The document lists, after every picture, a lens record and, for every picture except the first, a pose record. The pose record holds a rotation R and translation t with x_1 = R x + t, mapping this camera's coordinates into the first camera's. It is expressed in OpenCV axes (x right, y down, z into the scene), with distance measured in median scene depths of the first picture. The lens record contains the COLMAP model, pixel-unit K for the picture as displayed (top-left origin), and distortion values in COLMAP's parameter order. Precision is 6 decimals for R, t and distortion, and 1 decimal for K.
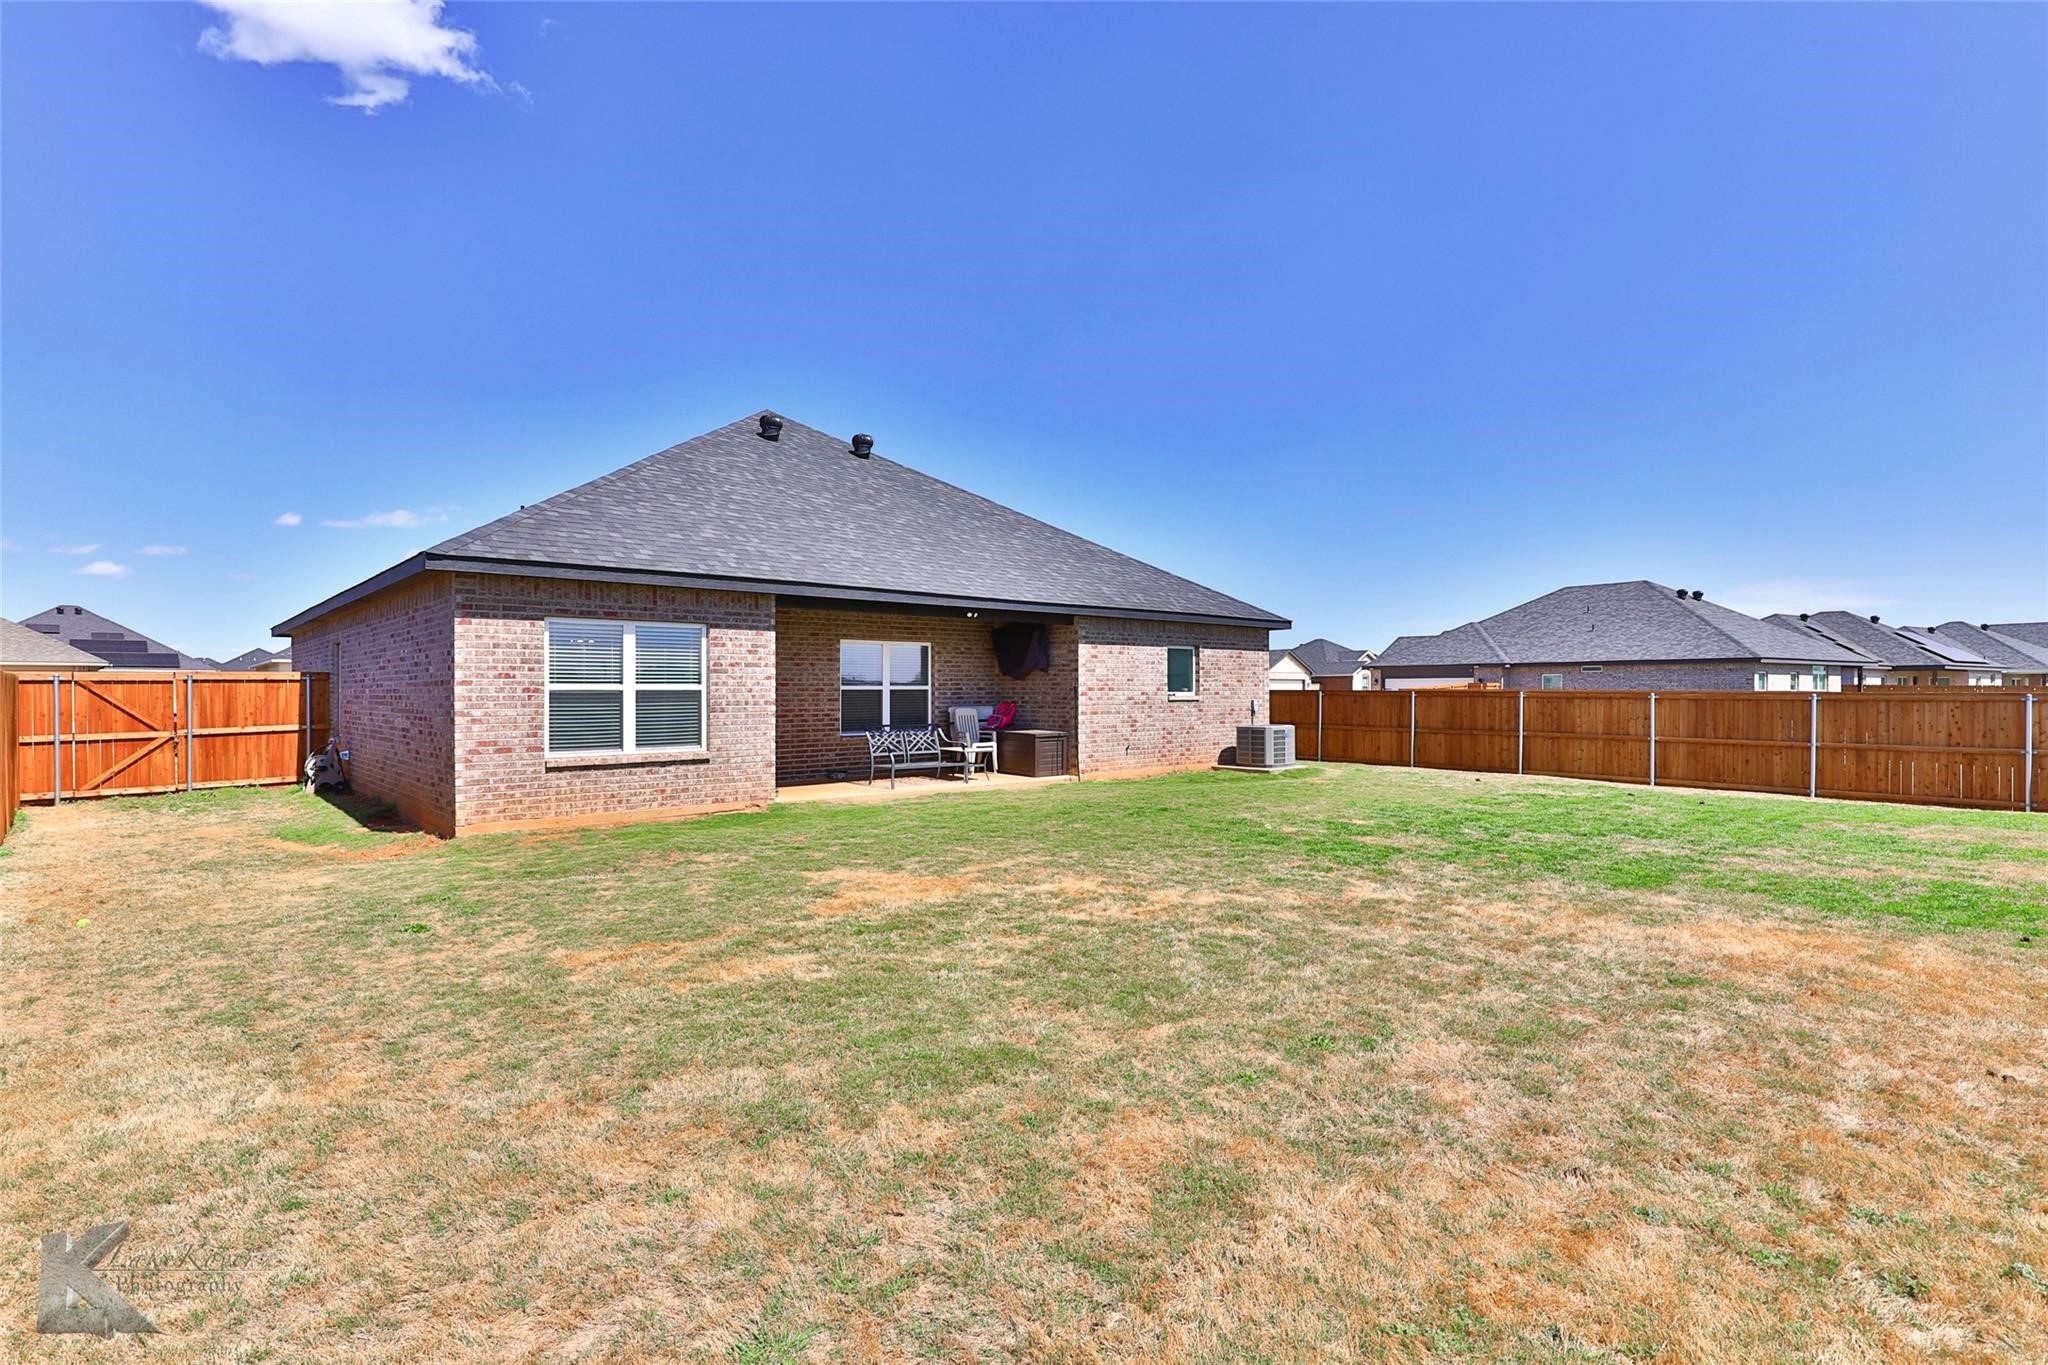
lens RADIAL K [[973.1, 0, 1018.4], [0, 973.1, 685.9], [0, 0, 1]] dist [0.022178, -0.009912]
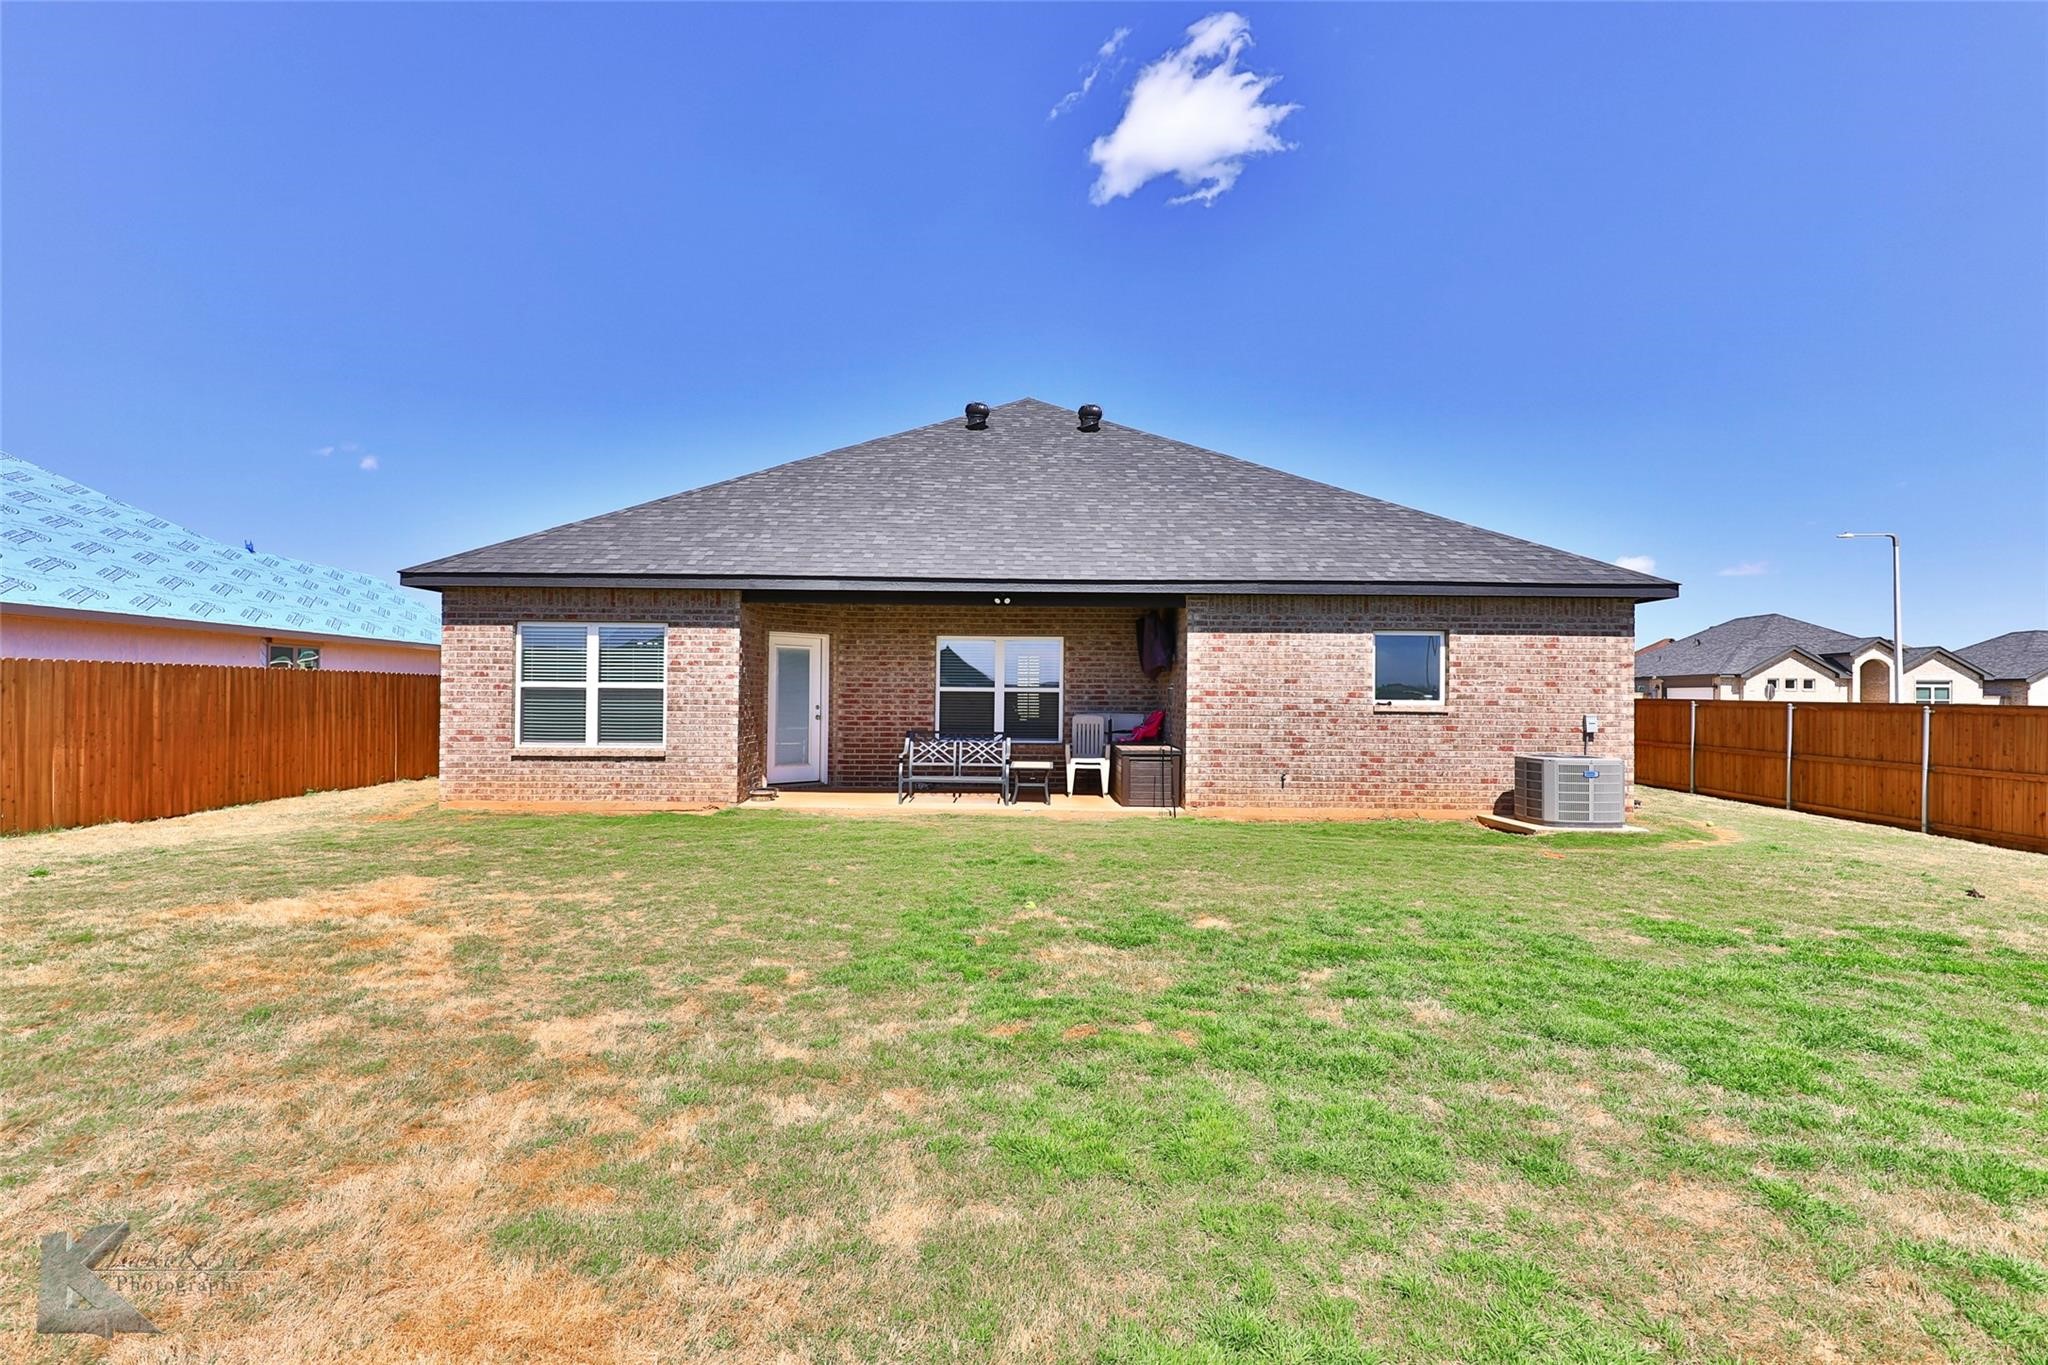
lens RADIAL K [[973.1, 0, 1022.2], [0, 973.1, 685.8], [0, 0, 1]] dist [0.022178, -0.009912]
pose [[0.750399, 0.003371, -0.660976, 0.602765], [-0.008725, 0.999950, -0.004805, 0.002903], [0.660927, 0.009373, 0.750392, 0.469629]]
